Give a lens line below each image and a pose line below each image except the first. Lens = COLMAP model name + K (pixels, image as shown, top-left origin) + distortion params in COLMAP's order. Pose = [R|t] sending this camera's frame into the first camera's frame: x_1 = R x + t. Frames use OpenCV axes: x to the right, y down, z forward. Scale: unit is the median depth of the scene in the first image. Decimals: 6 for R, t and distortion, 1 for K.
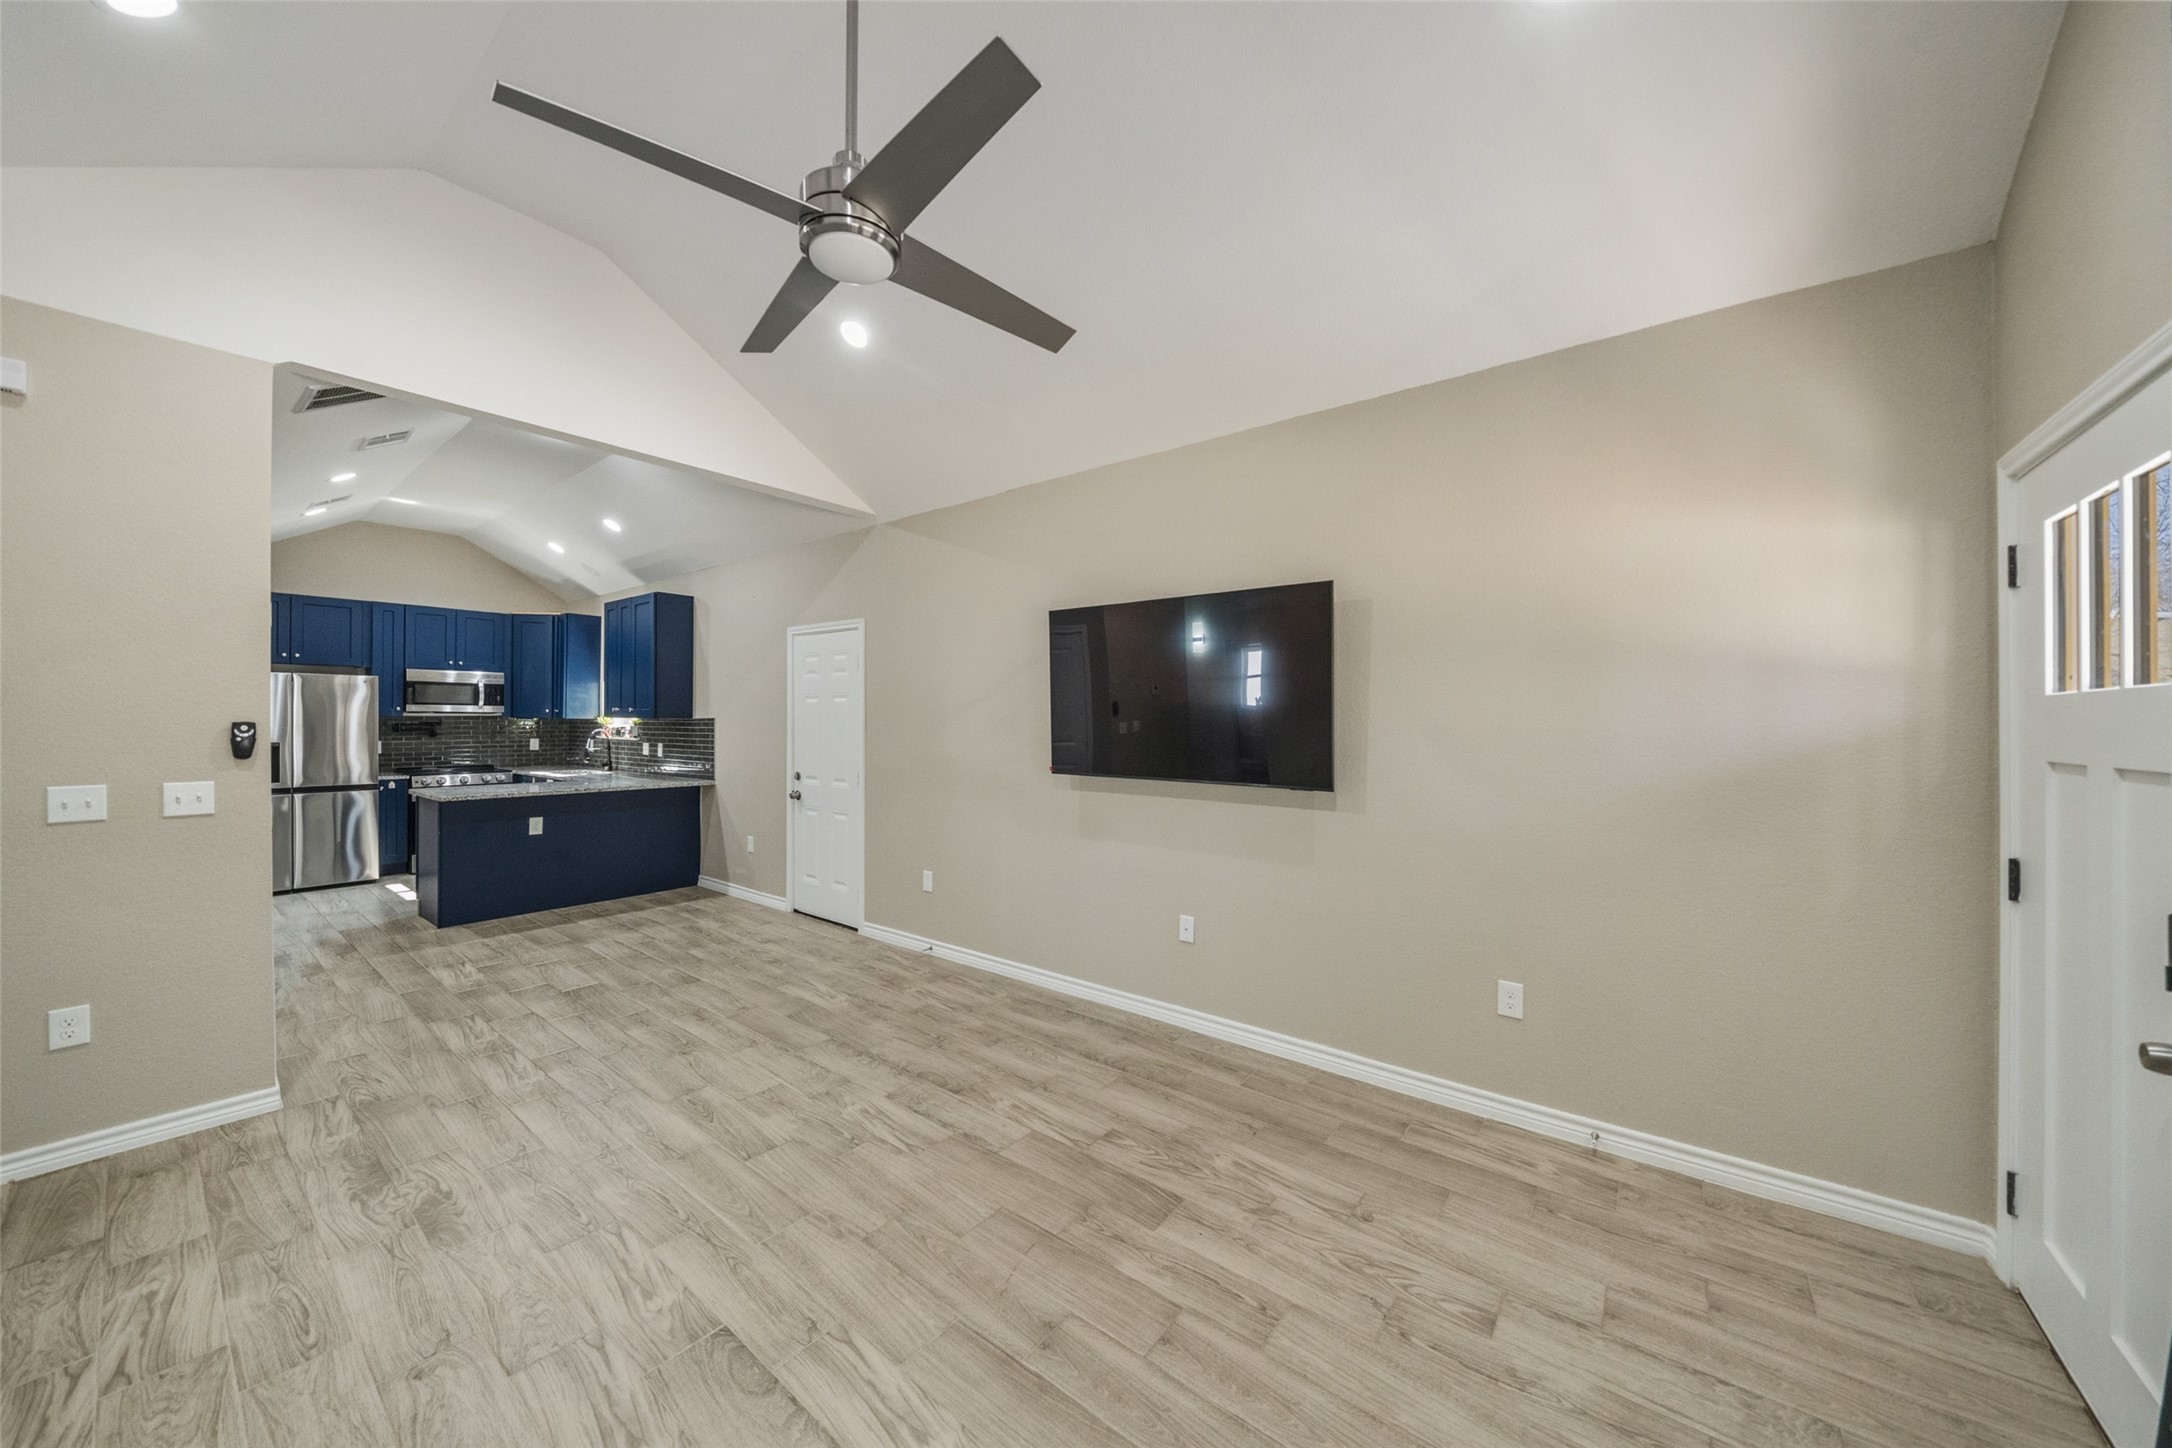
lens RADIAL K [[756.0, 0, 1100.3], [0, 756.0, 718.0], [0, 0, 1]] dist [-0.000017, -0.000075]
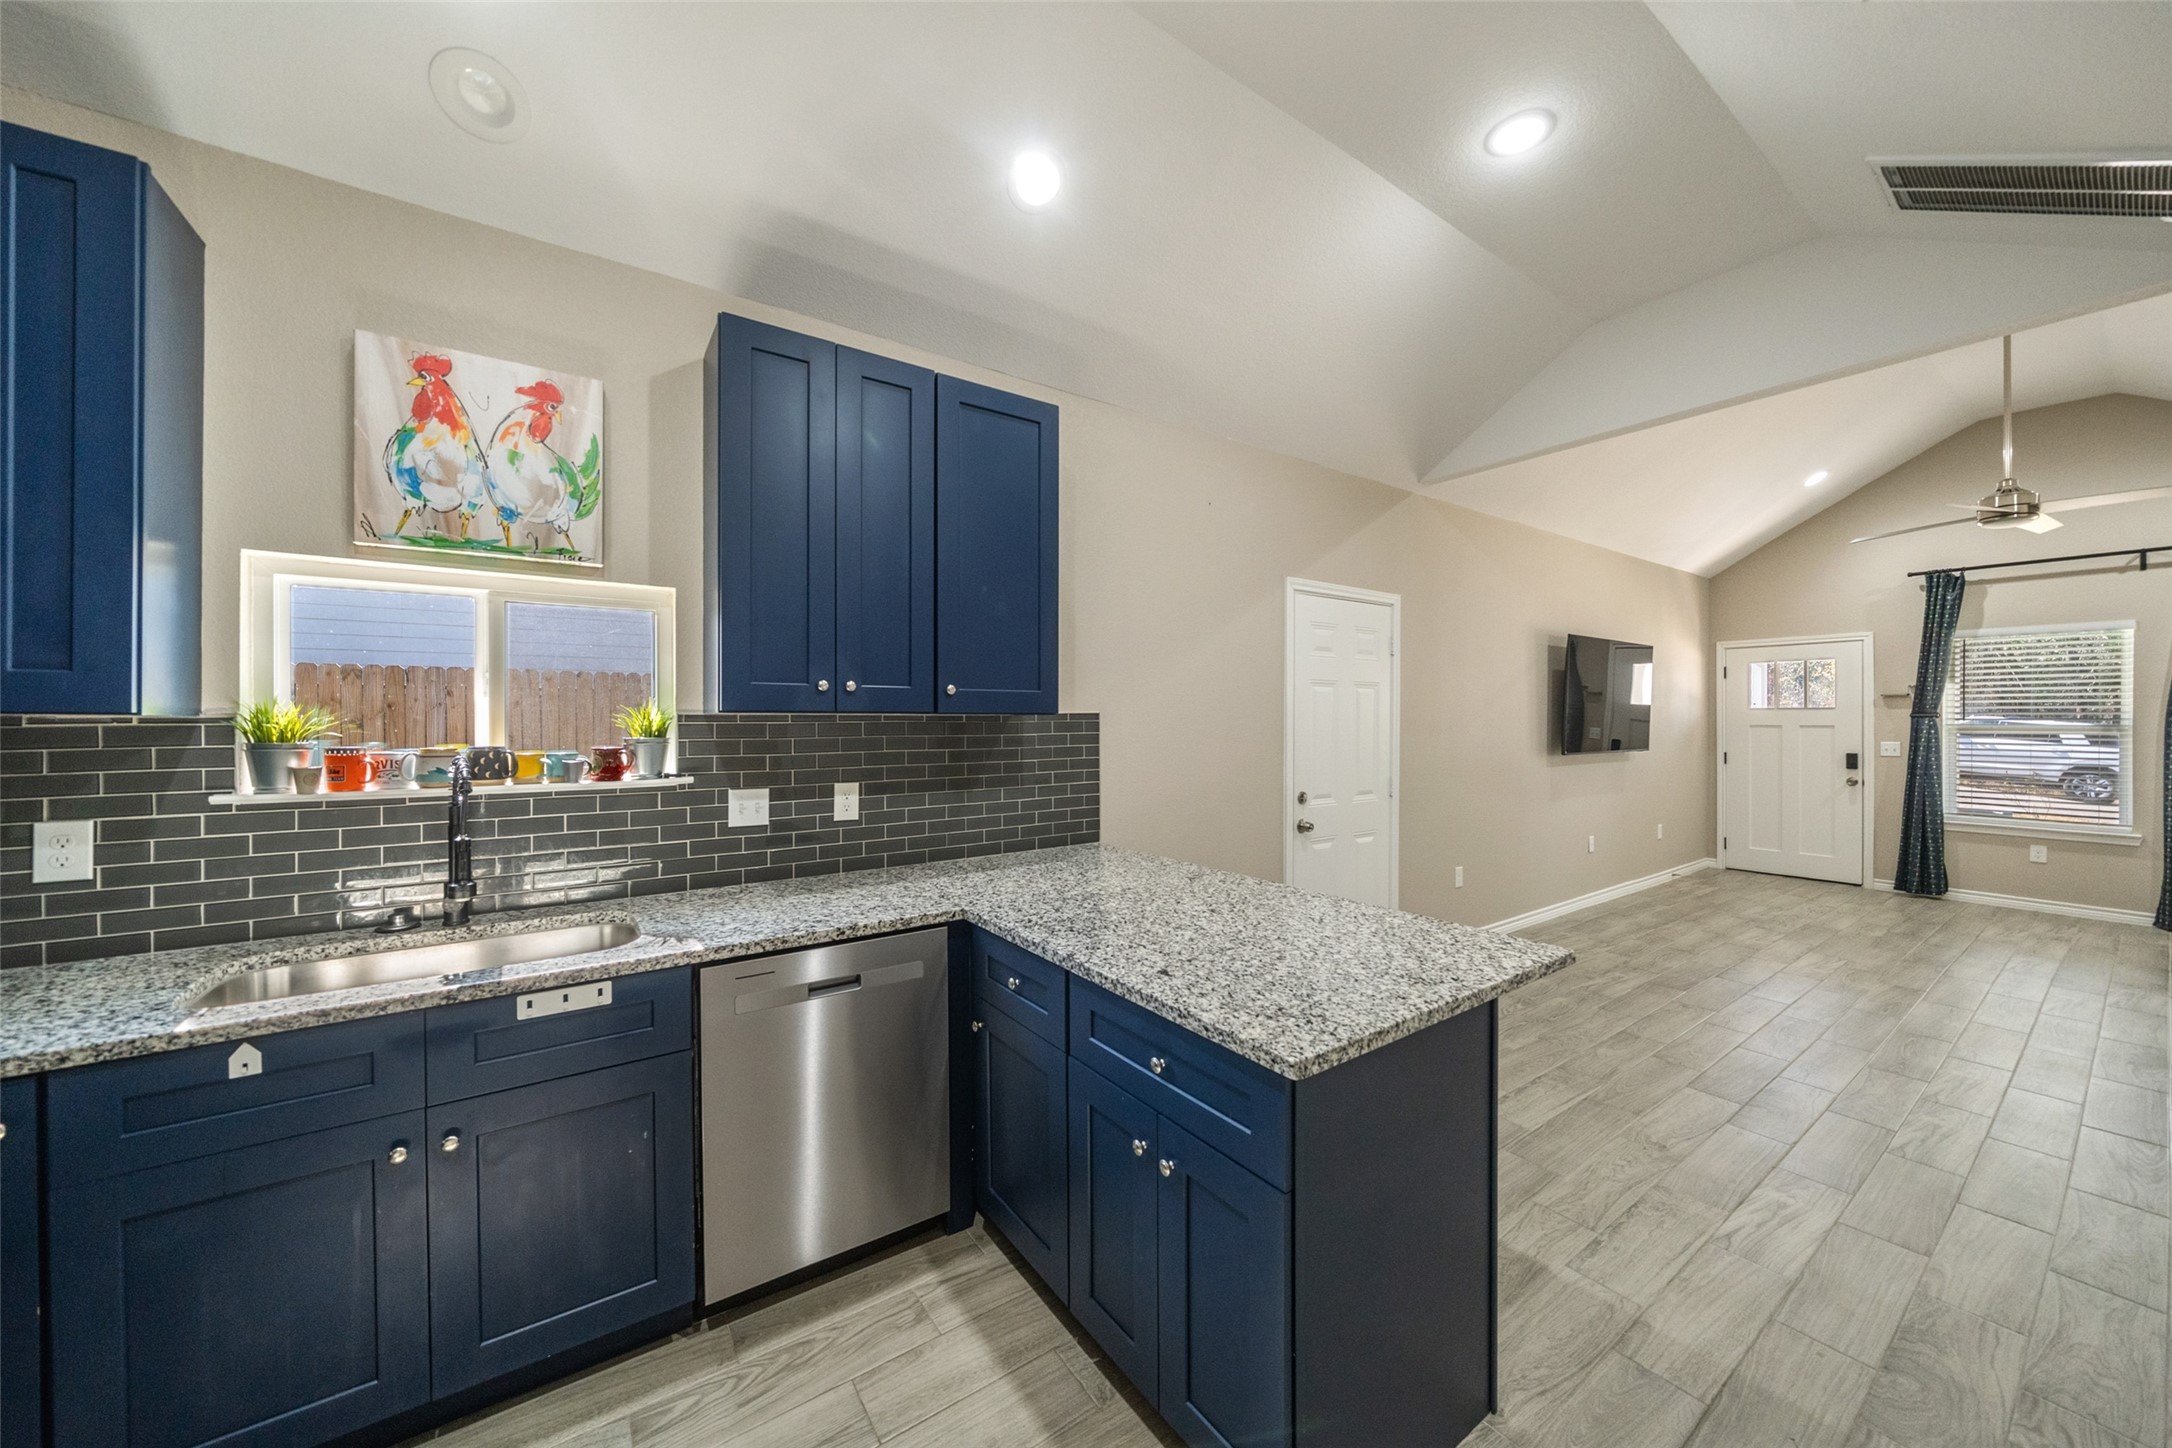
lens RADIAL K [[756.0, 0, 1098.7], [0, 756.0, 722.4], [0, 0, 1]] dist [-0.000017, -0.000075]
pose [[0.291407, -0.007963, 0.956566, -1.206513], [-0.001597, 0.999960, 0.008810, 0.002732], [-0.956598, -0.004095, 0.291382, 1.064125]]
